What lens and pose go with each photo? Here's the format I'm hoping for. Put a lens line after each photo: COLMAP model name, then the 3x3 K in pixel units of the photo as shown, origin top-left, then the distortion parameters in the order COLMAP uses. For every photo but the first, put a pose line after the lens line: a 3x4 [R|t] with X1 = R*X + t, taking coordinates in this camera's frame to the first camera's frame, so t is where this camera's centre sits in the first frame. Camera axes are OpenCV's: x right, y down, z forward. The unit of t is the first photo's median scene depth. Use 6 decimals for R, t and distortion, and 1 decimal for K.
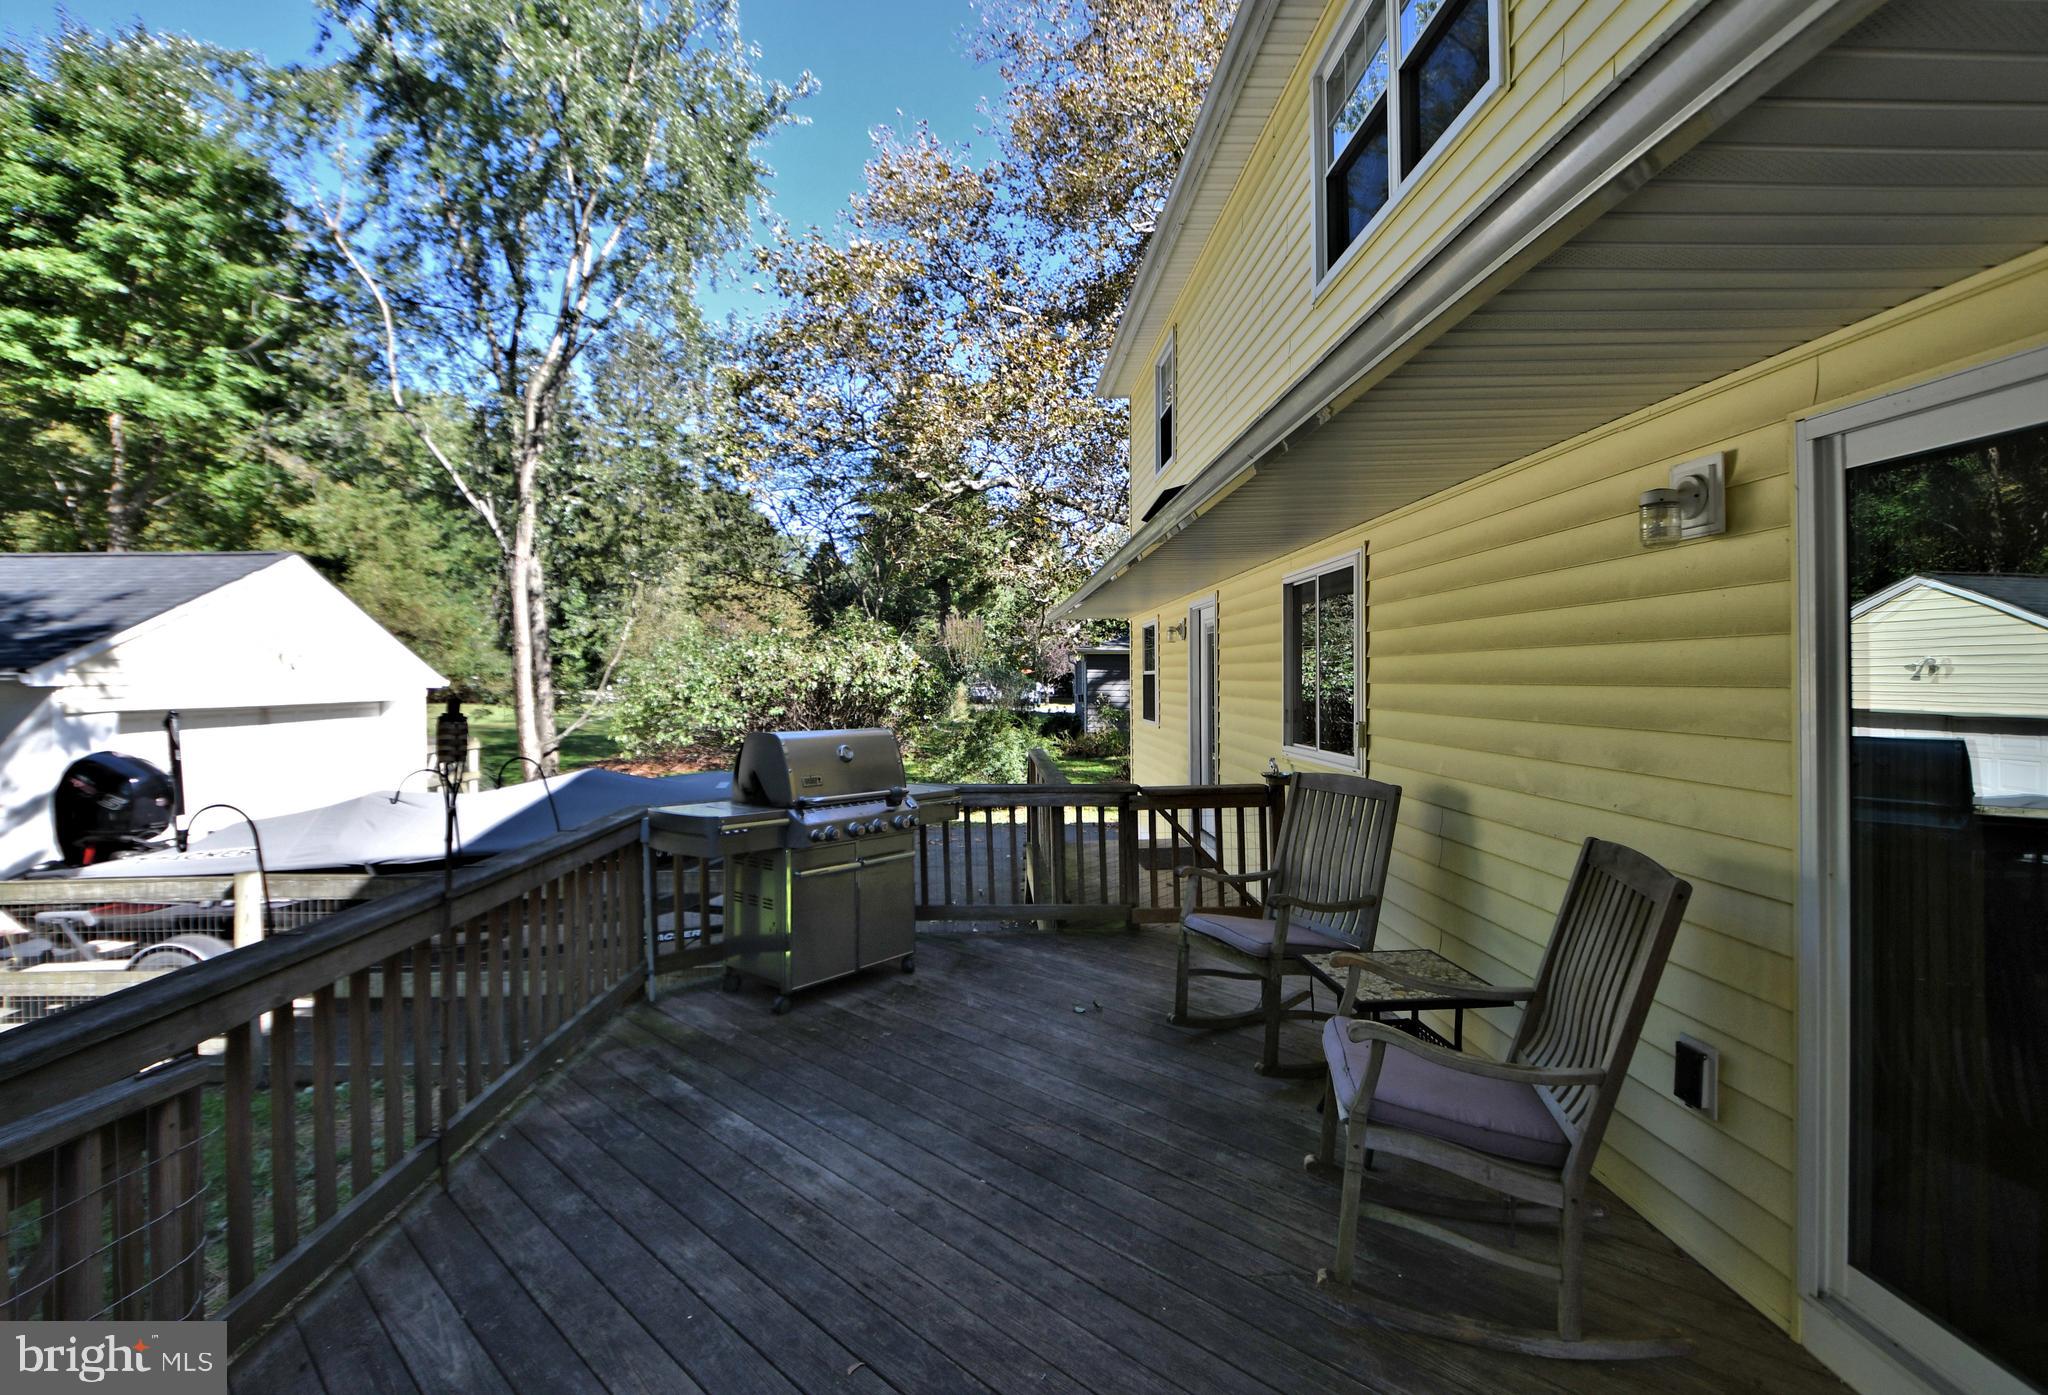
lens RADIAL K [[910.3, 0, 1024.0], [0, 910.3, 697.5], [0, 0, 1]] dist [0.000826, -0.009292]
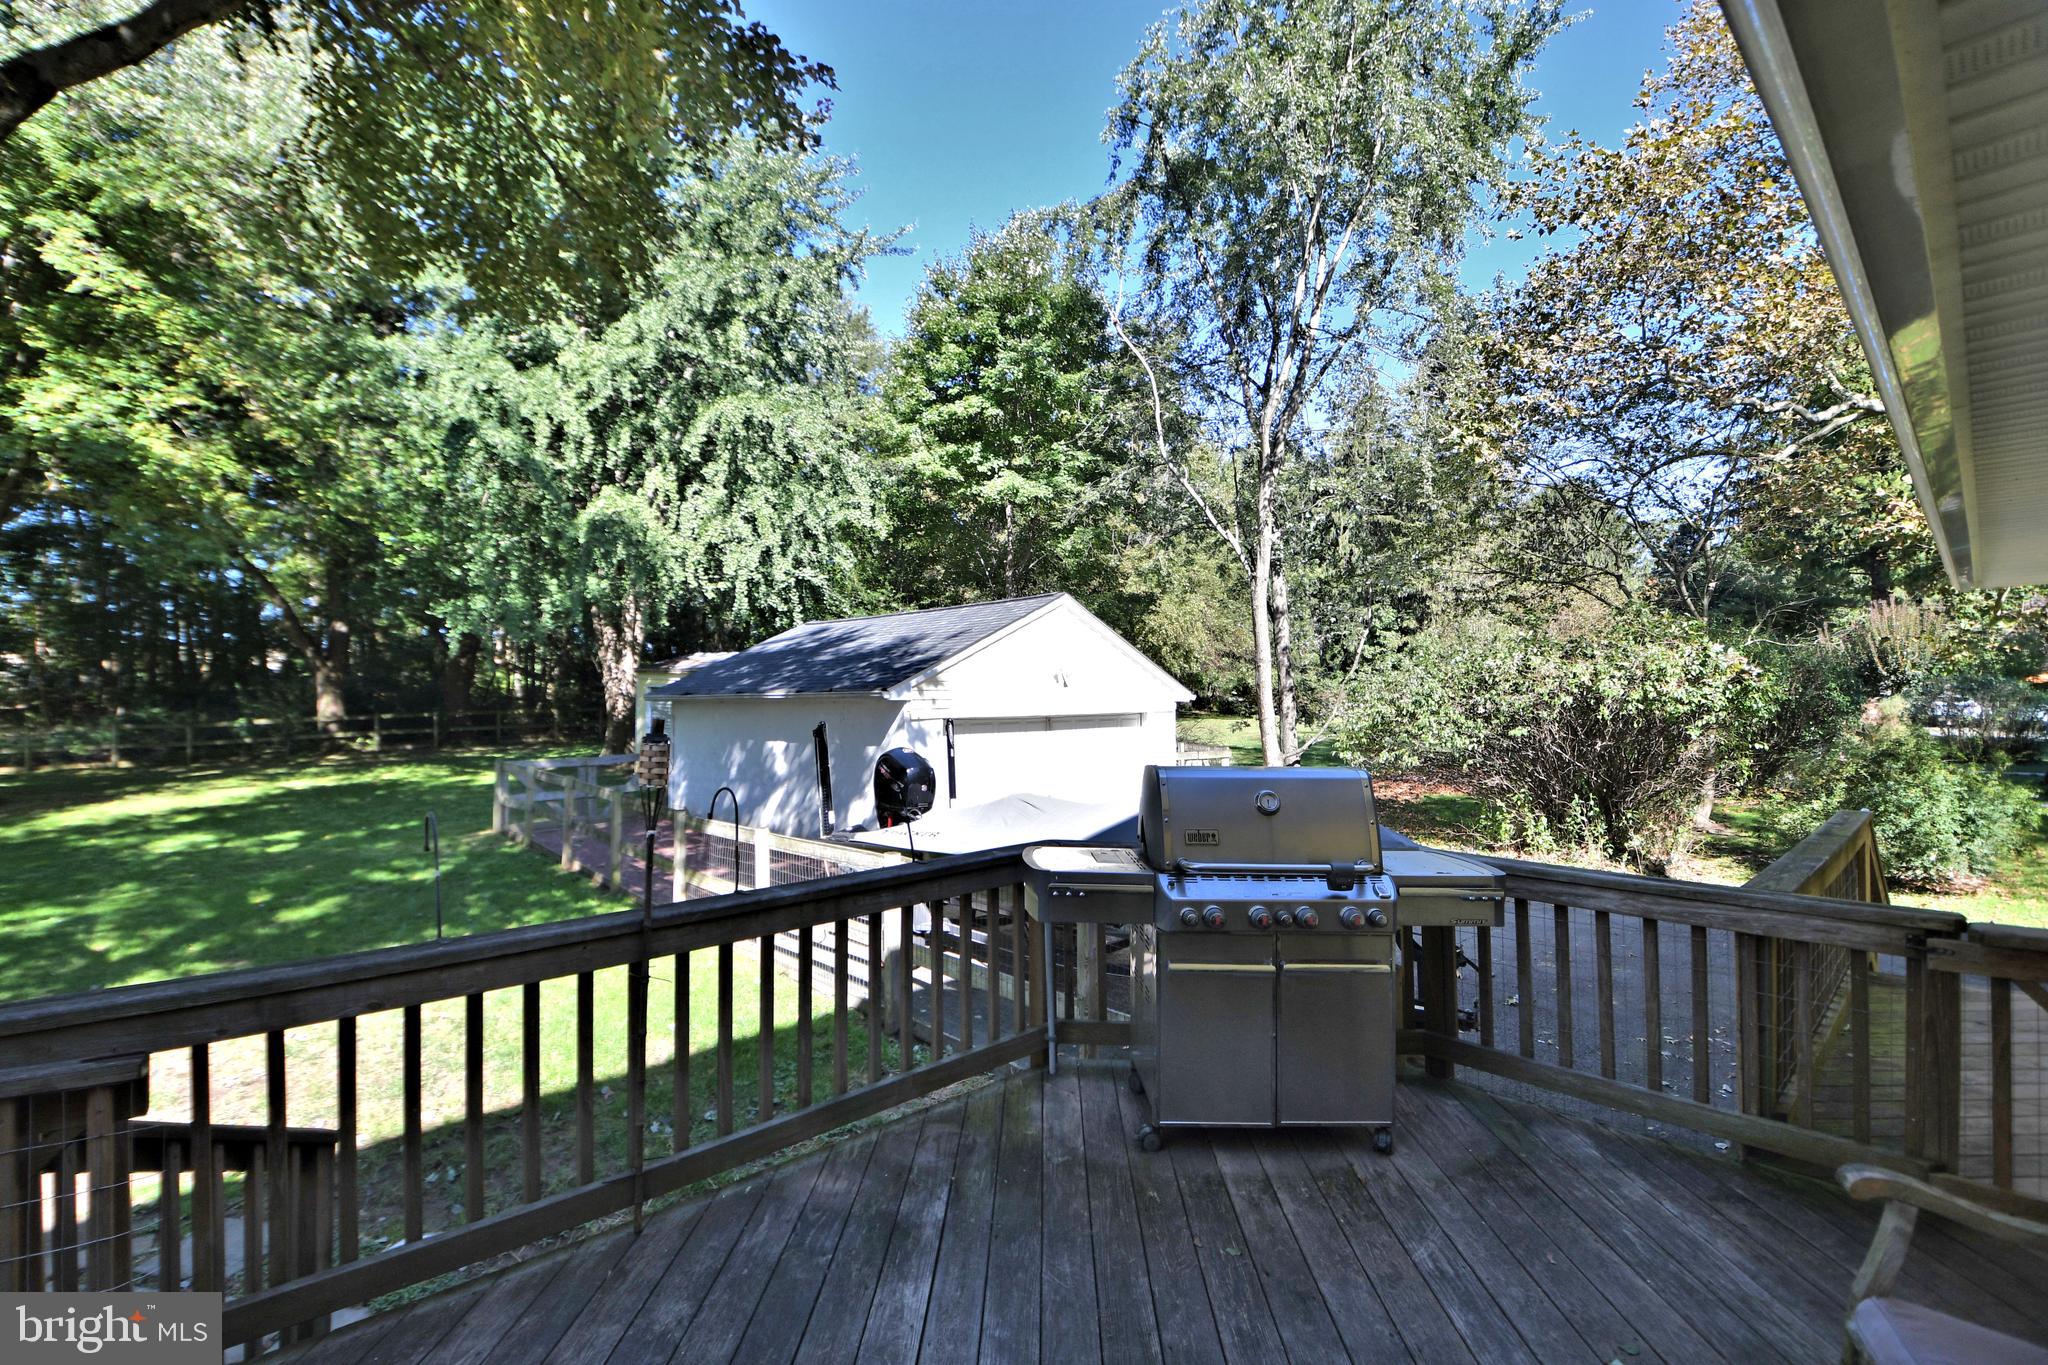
lens RADIAL K [[887.6, 0, 1026.2], [0, 887.6, 698.8], [0, 0, 1]] dist [0.018186, -0.029290]
pose [[0.633841, 0.000887, -0.773463, 0.077193], [-0.011146, 0.999906, -0.007987, -0.003711], [0.773383, 0.013683, 0.633791, 0.157079]]
